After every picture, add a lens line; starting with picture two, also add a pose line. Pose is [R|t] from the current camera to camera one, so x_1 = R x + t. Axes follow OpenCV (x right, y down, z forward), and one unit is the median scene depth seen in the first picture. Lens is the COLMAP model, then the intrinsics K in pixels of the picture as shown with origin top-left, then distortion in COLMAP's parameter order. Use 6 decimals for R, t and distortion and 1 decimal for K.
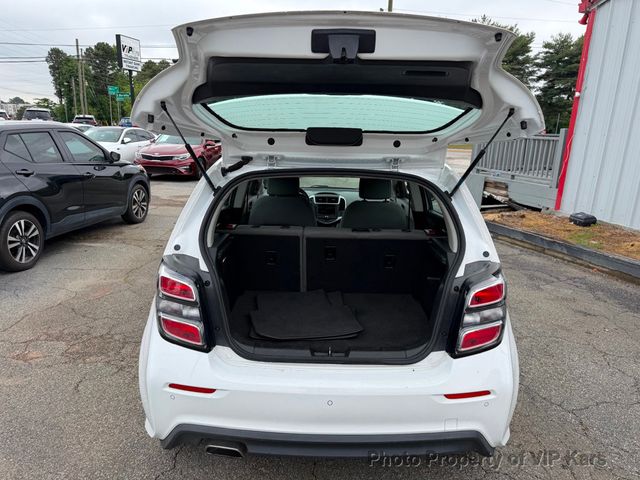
lens RADIAL K [[459.7, 0, 319.3], [0, 459.7, 243.8], [0, 0, 1]] dist [0.016808, -0.019046]
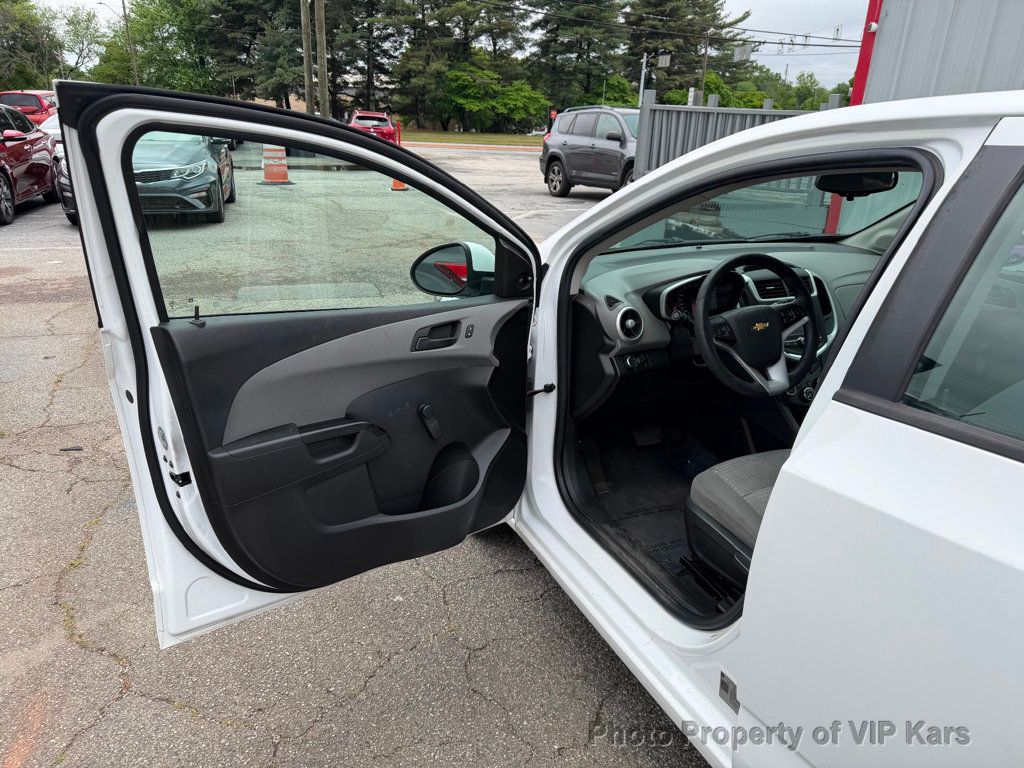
lens RADIAL K [[735.6, 0, 503.8], [0, 735.6, 386.9], [0, 0, 1]] dist [0.016808, -0.019046]
pose [[0.913881, -0.145185, 0.379135, -0.512204], [0.100510, 0.985709, 0.135190, -0.157422], [-0.393344, -0.085441, 0.915413, 0.789152]]
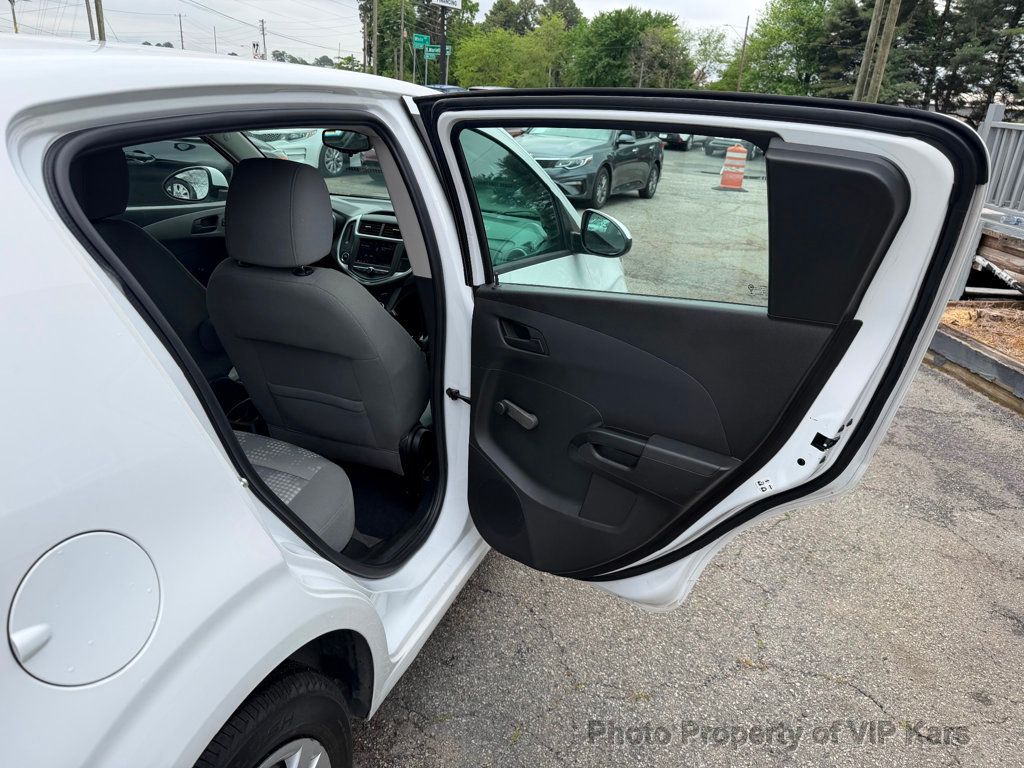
lens RADIAL K [[735.6, 0, 511.8], [0, 735.6, 387.0], [0, 0, 1]] dist [0.016808, -0.019046]
pose [[0.943309, 0.151734, -0.295203, 0.478255], [-0.120050, 0.985150, 0.122751, -0.066581], [0.309445, -0.080353, 0.947516, 0.503319]]
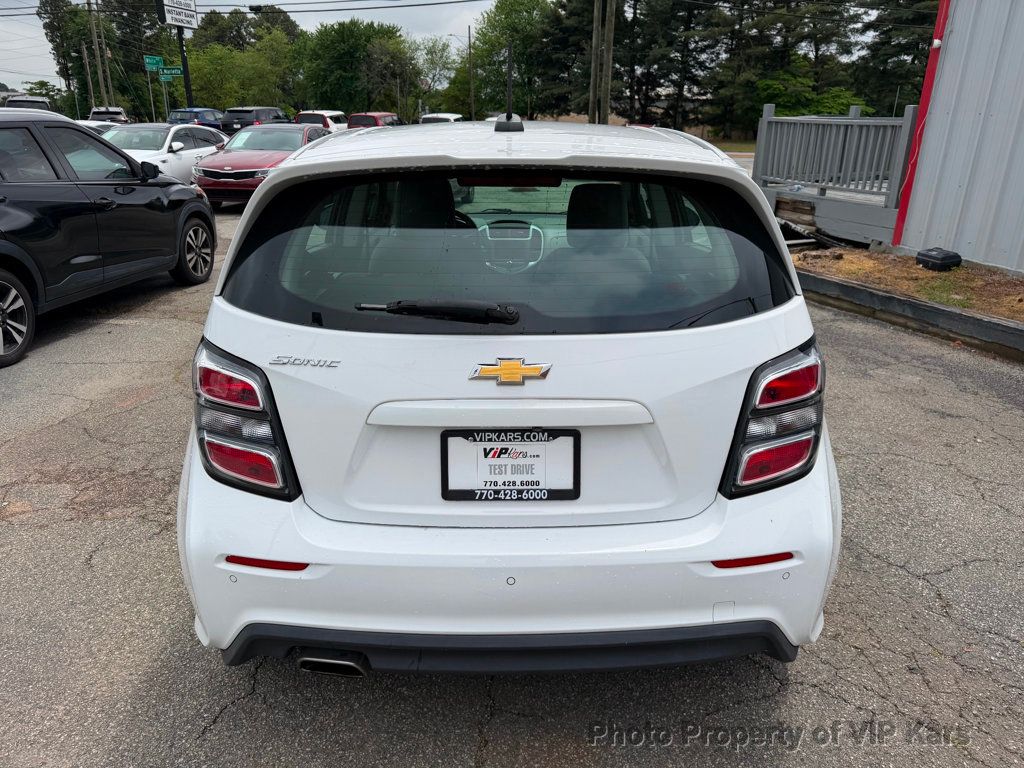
lens RADIAL K [[735.6, 0, 514.9], [0, 735.6, 389.7], [0, 0, 1]] dist [0.016808, -0.019046]
pose [[0.999638, -0.025669, 0.008056, 0.015183], [0.024722, 0.994551, 0.101276, 0.010780], [-0.010612, -0.101040, 0.994826, 0.070461]]
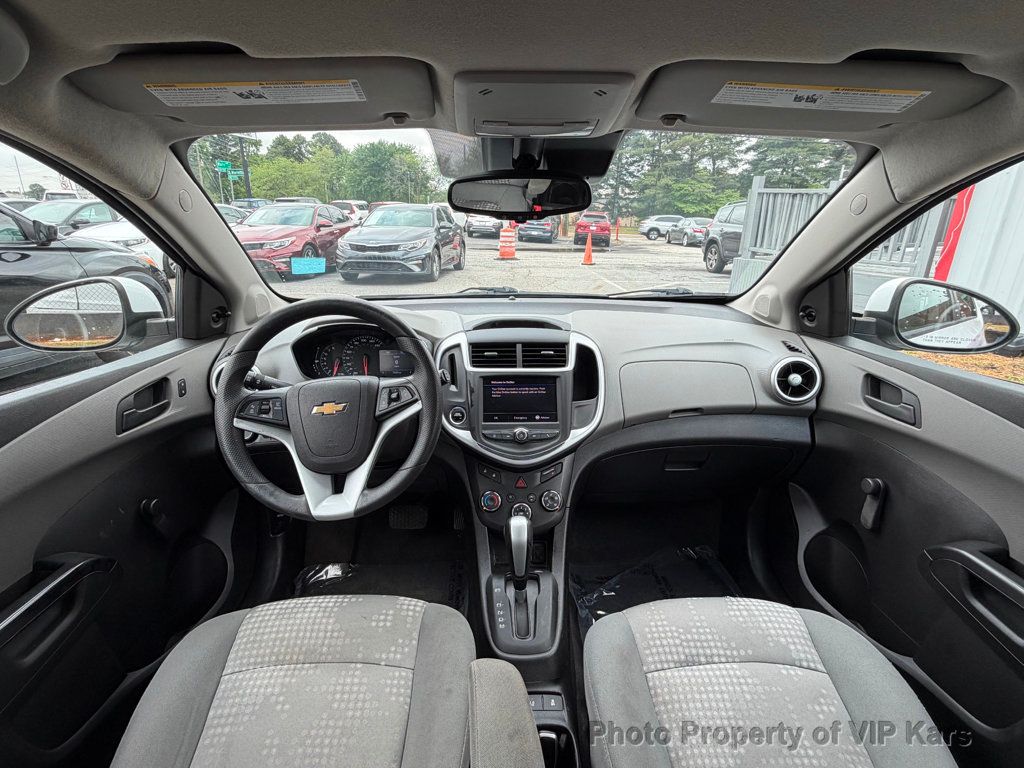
lens RADIAL K [[523.6, 0, 506.5], [0, 523.6, 369.6], [0, 0, 1]] dist [-0.003880, 0.002235]
pose [[0.999295, -0.024878, 0.028115, 0.002955], [0.023736, 0.998908, 0.040243, -0.133315], [-0.029085, -0.039547, 0.998794, 0.985589]]
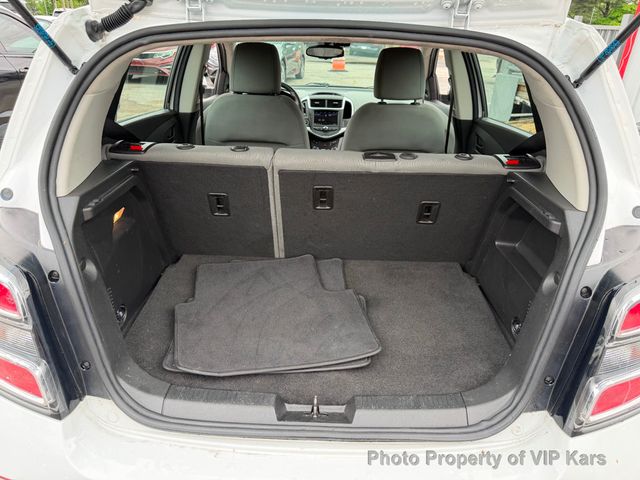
lens RADIAL K [[459.7, 0, 318.0], [0, 459.7, 245.6], [0, 0, 1]] dist [0.016808, -0.019046]
pose [[0.999895, 0.008875, -0.011485, 0.018461], [-0.006479, 0.980979, 0.194006, -0.022577], [0.012988, -0.193911, 0.980933, 0.332433]]
